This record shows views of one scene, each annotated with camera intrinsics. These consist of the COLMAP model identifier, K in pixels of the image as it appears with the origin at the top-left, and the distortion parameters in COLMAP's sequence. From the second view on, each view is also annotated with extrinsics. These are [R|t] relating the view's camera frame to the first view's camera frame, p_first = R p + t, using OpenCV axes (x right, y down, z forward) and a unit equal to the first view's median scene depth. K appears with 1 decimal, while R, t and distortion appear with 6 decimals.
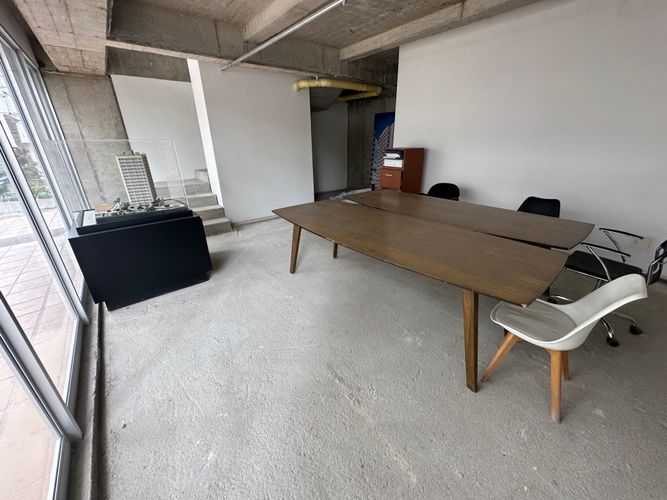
lens RADIAL K [[265.1, 0, 333.7], [0, 265.1, 249.1], [0, 0, 1]] dist [-0.001778, 0.000064]
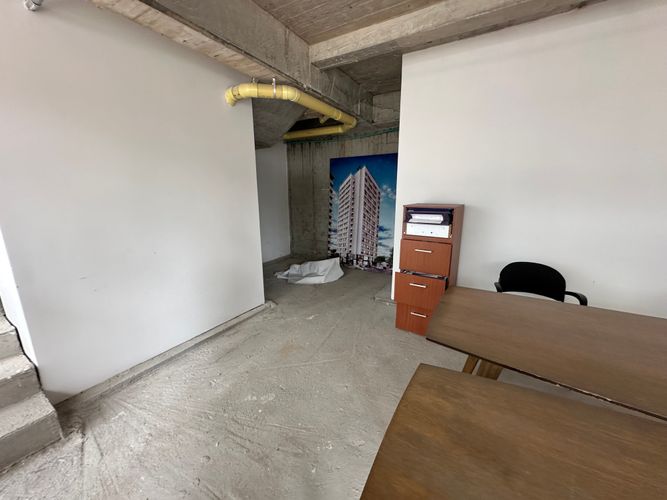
lens RADIAL K [[265.9, 0, 333.7], [0, 265.9, 248.9], [0, 0, 1]] dist [-0.002913, 0.000377]
pose [[0.937934, -0.061500, 0.341318, -0.174737], [0.121482, 0.980060, -0.157240, -0.234865], [-0.324842, 0.188945, 0.926703, 0.581299]]
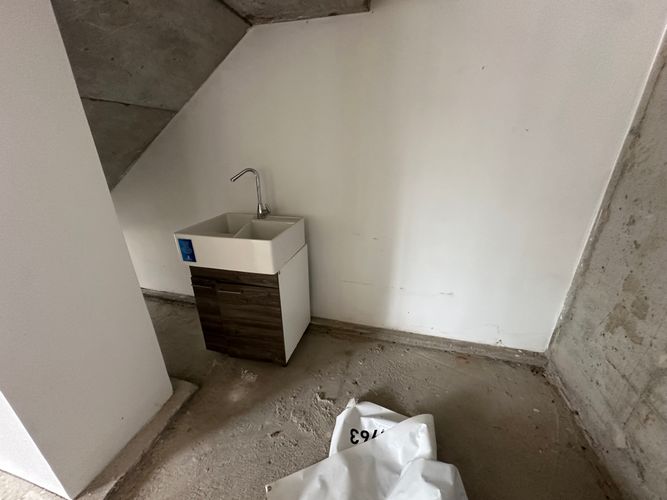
lens RADIAL K [[265.9, 0, 333.7], [0, 265.9, 248.9], [0, 0, 1]] dist [-0.002913, 0.000377]
pose [[0.592393, 0.306688, -0.744992, 0.169572], [-0.308444, 0.940592, 0.141946, -0.588851], [0.744267, 0.145701, 0.651796, 1.434567]]
